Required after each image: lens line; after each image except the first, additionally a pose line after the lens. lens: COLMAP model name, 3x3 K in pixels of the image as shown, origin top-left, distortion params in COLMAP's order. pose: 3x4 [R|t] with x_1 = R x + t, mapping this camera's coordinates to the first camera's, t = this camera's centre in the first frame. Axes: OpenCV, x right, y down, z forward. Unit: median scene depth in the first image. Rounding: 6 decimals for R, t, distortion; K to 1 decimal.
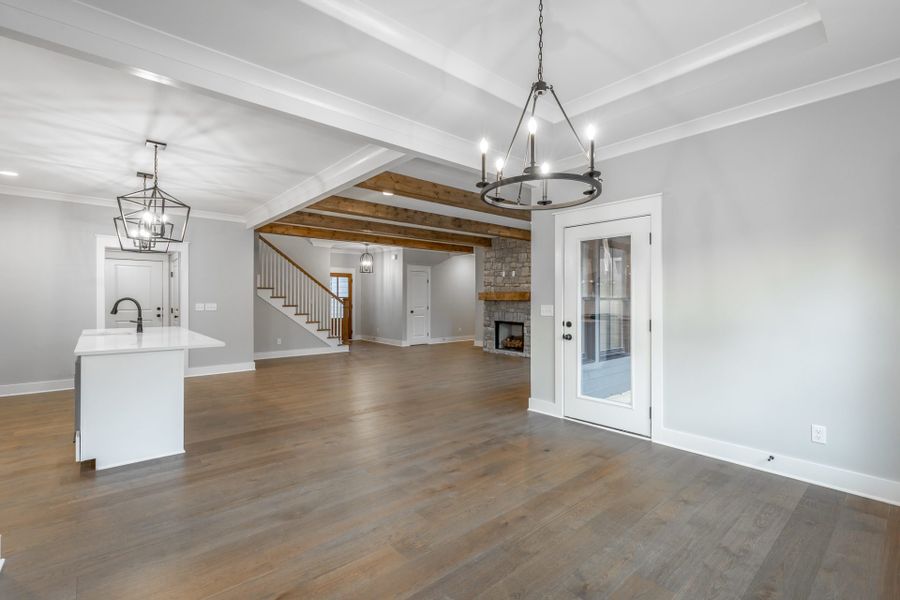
lens RADIAL K [[409.7, 0, 466.6], [0, 409.7, 300.6], [0, 0, 1]] dist [0.007385, 0.000799]
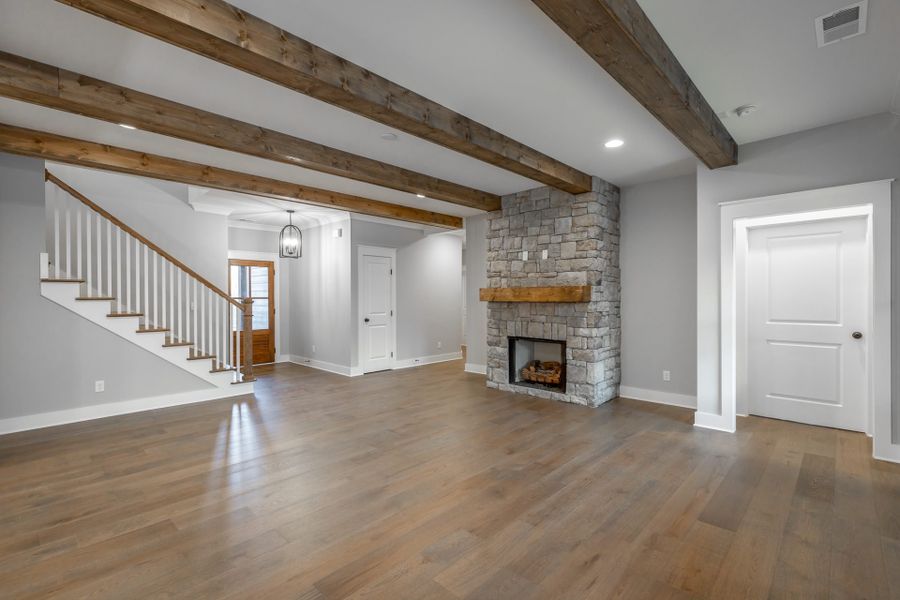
lens RADIAL K [[409.7, 0, 457.5], [0, 409.7, 299.7], [0, 0, 1]] dist [0.007385, 0.000799]
pose [[0.997018, -0.007487, 0.076811, -0.051981], [0.007440, 0.999972, 0.000906, -0.004322], [-0.076816, -0.000332, 0.997045, 0.446114]]
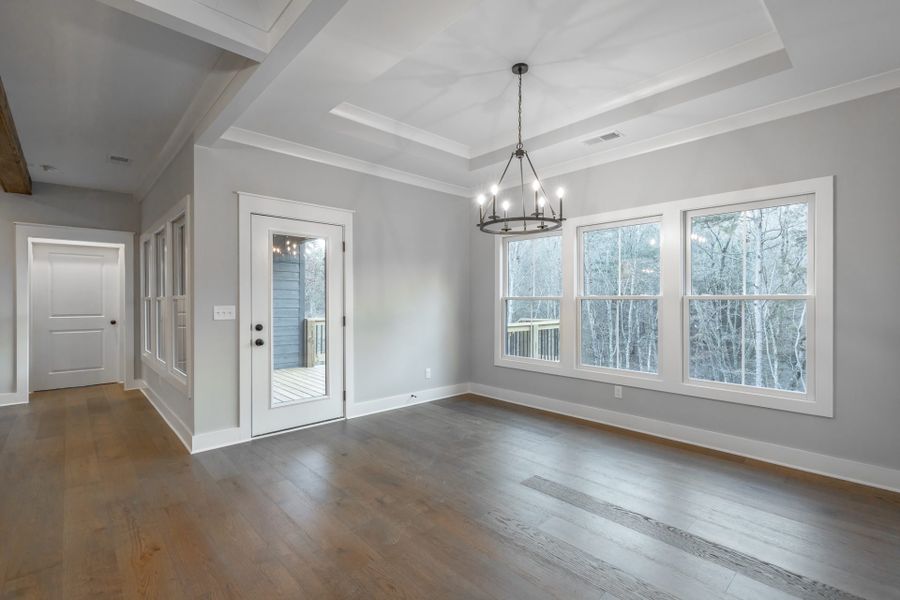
lens RADIAL K [[409.7, 0, 448.8], [0, 409.7, 301.0], [0, 0, 1]] dist [0.007385, 0.000799]
pose [[-0.005733, -0.003657, 0.999977, -0.293192], [0.003174, 0.999988, 0.003676, 0.000181], [-0.999979, 0.003195, -0.005721, 0.288387]]
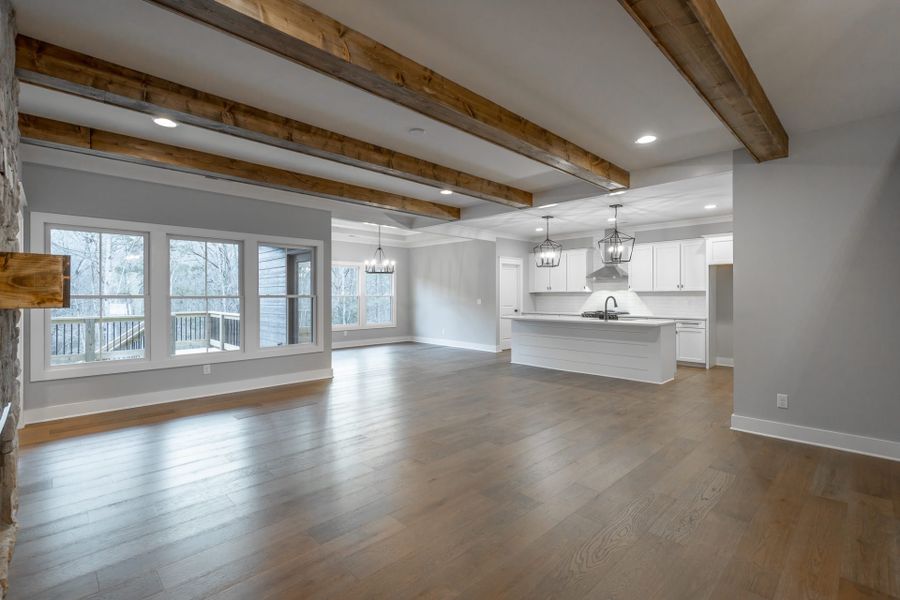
lens RADIAL K [[409.7, 0, 452.2], [0, 409.7, 285.2], [0, 0, 1]] dist [0.007385, 0.000799]
pose [[-0.999669, -0.001988, -0.025644, -0.111274], [-0.001439, 0.999770, -0.021410, -0.006784], [0.025681, -0.021366, -0.999442, 1.235720]]
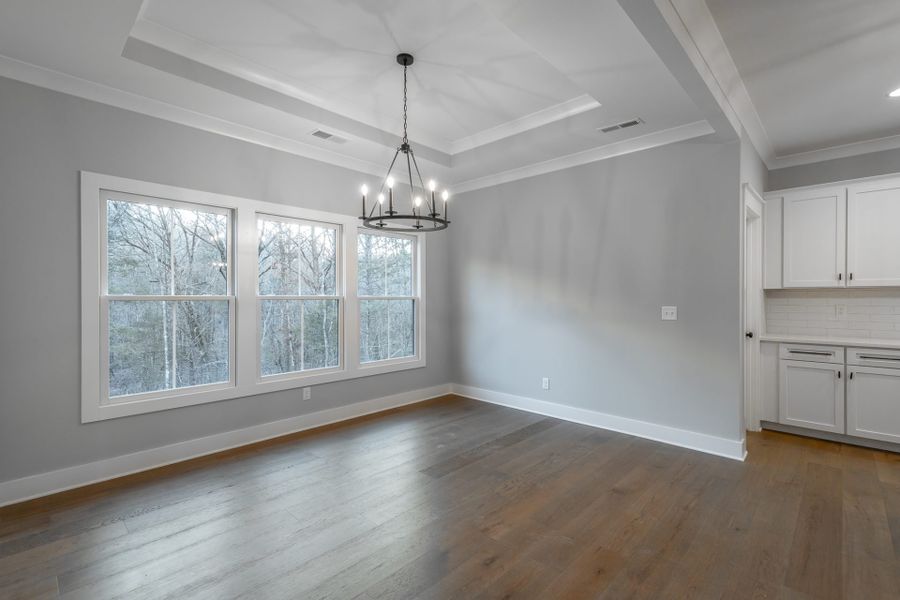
lens RADIAL K [[409.7, 0, 465.5], [0, 409.7, 297.6], [0, 0, 1]] dist [0.007385, 0.000799]
pose [[-0.996263, -0.001174, -0.086360, 0.021590], [-0.001457, 0.999994, 0.003211, -0.002606], [0.086356, 0.003325, -0.996259, 0.551783]]
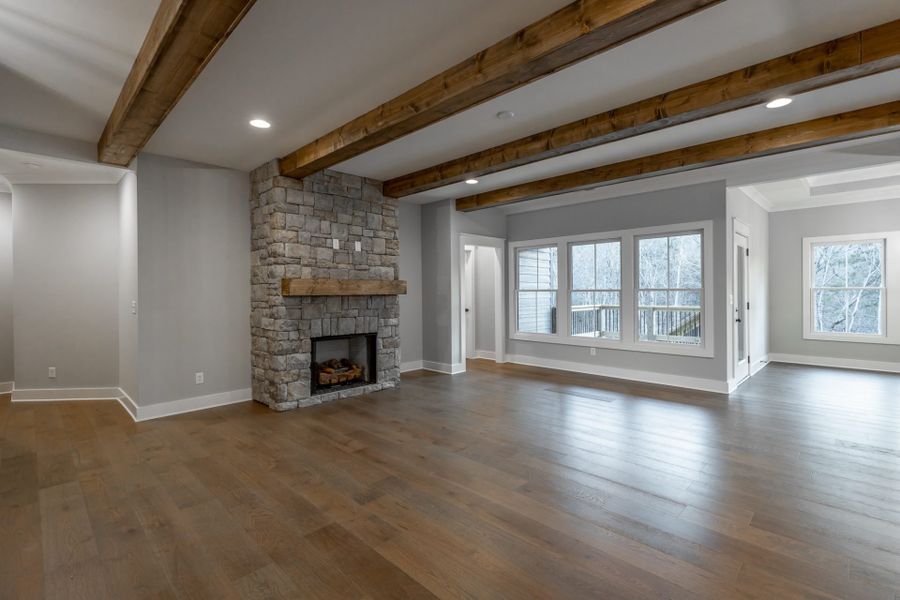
lens RADIAL K [[409.7, 0, 452.3], [0, 409.7, 294.0], [0, 0, 1]] dist [0.007385, 0.000799]
pose [[-0.050139, -0.009618, 0.998696, -0.451404], [0.010740, 0.999891, 0.010169, -0.005863], [-0.998684, 0.011236, -0.050030, 0.915208]]
